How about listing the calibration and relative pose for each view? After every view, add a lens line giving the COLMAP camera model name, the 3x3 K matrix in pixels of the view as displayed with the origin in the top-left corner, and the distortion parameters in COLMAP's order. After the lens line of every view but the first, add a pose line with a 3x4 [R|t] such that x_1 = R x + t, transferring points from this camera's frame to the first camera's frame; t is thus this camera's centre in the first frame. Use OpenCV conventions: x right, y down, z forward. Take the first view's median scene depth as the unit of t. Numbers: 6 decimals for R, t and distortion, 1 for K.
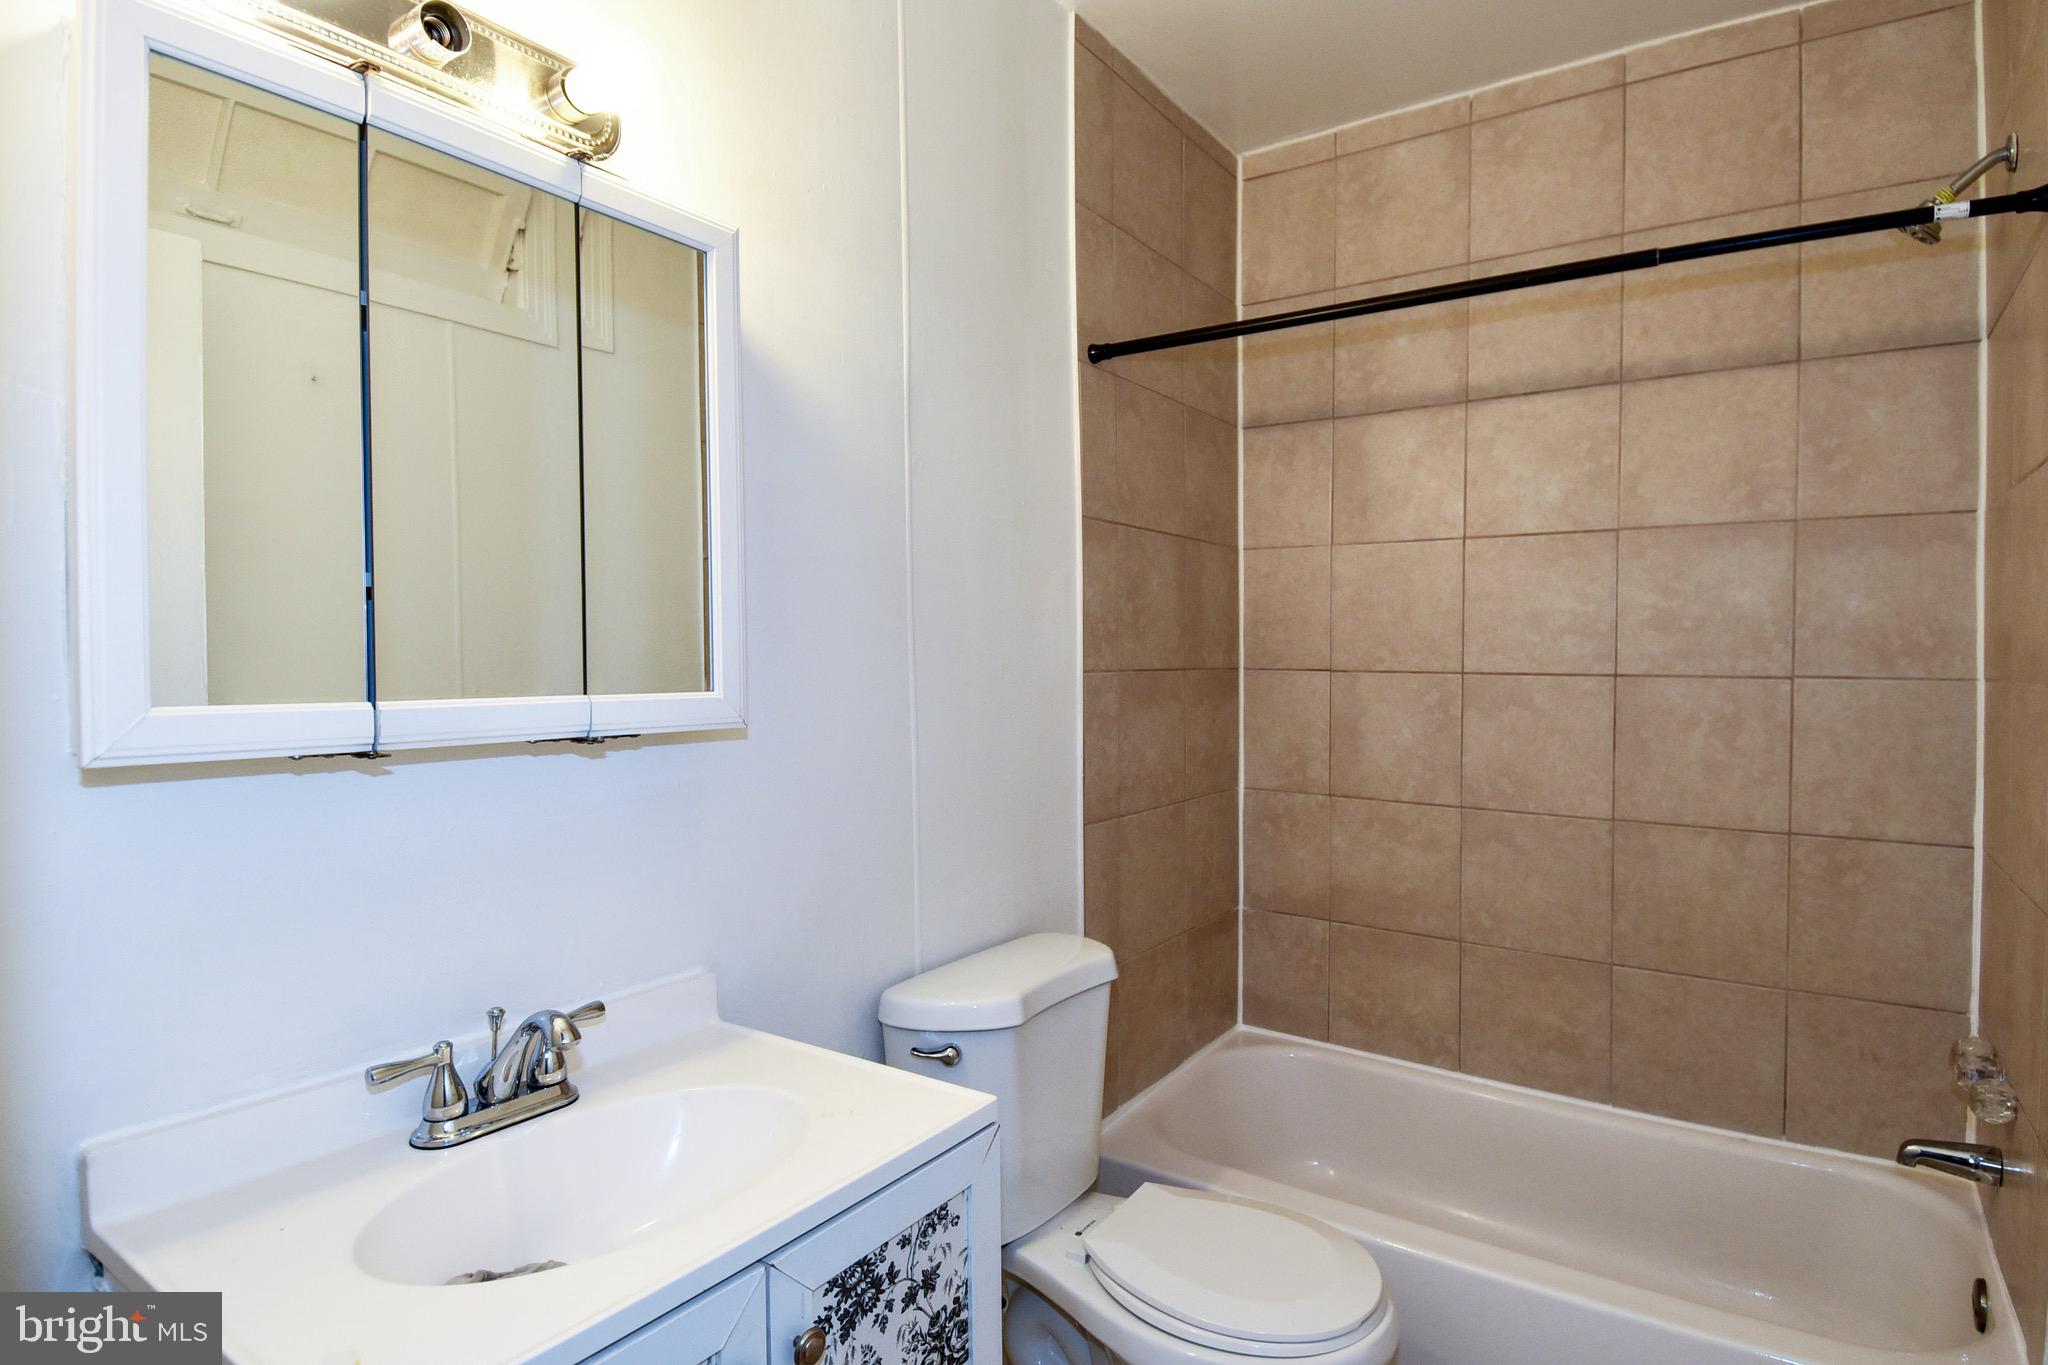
lens RADIAL K [[1078.4, 0, 1020.3], [0, 1078.4, 669.1], [0, 0, 1]] dist [0.047575, -0.043809]
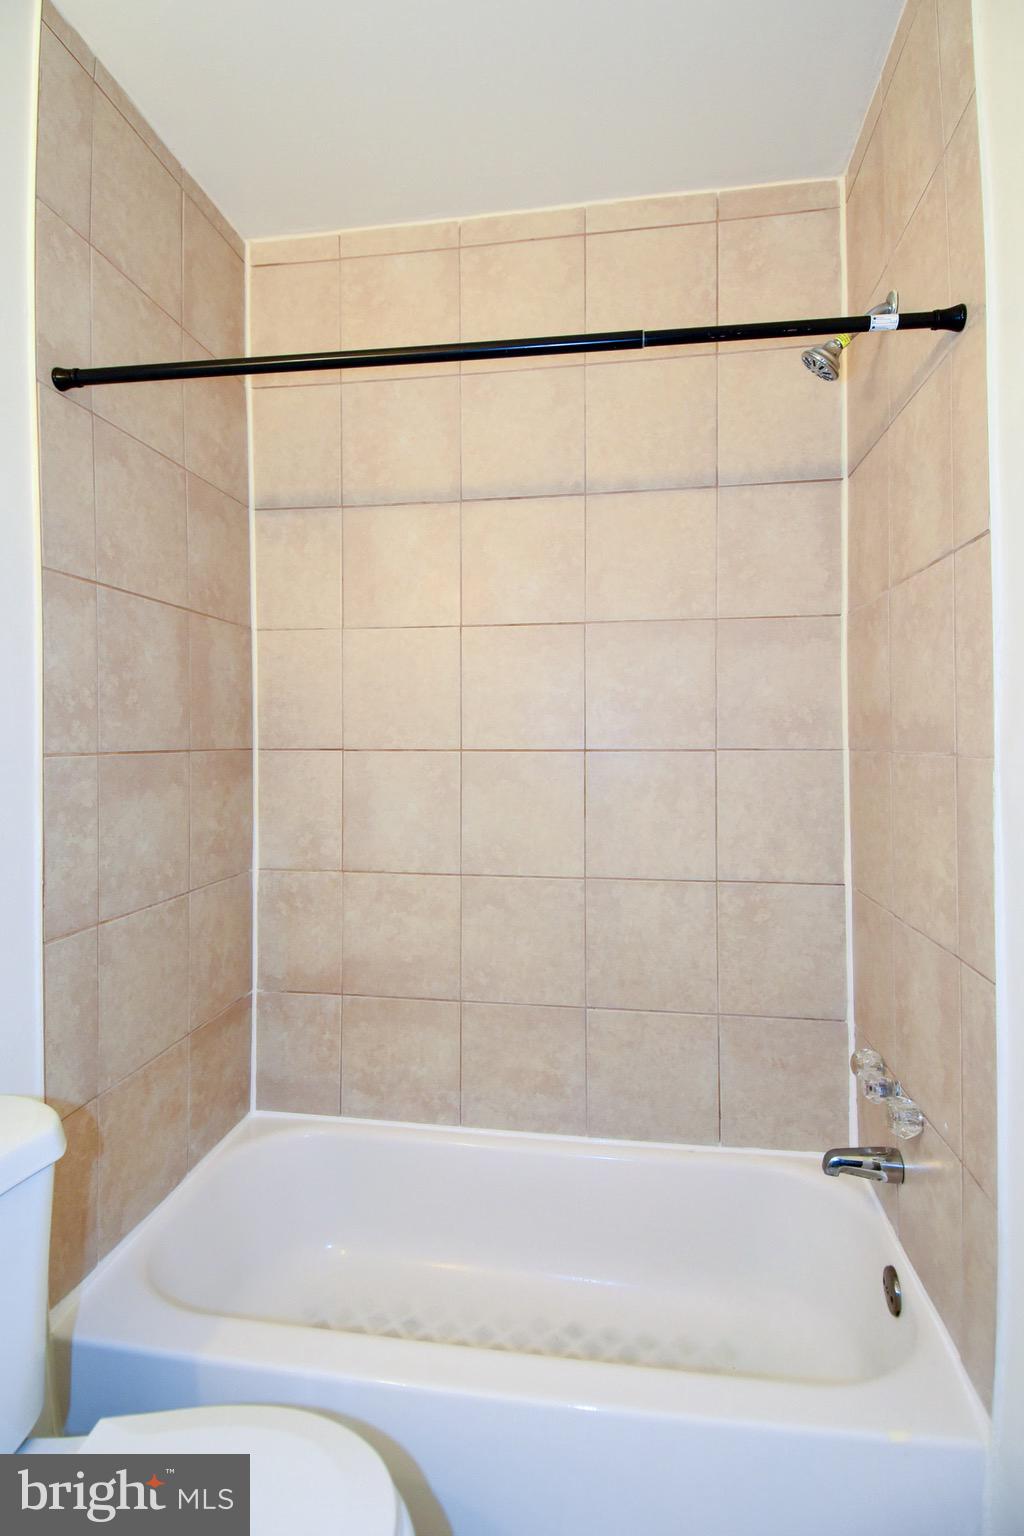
lens RADIAL K [[860.3, 0, 511.7], [0, 860.3, 714.7], [0, 0, 1]] dist [0.054940, -0.060441]
pose [[0.893902, 0.004144, 0.448244, 0.074833], [0.014279, 0.999187, -0.037713, 0.001488], [-0.448036, 0.040112, 0.893115, 0.231115]]
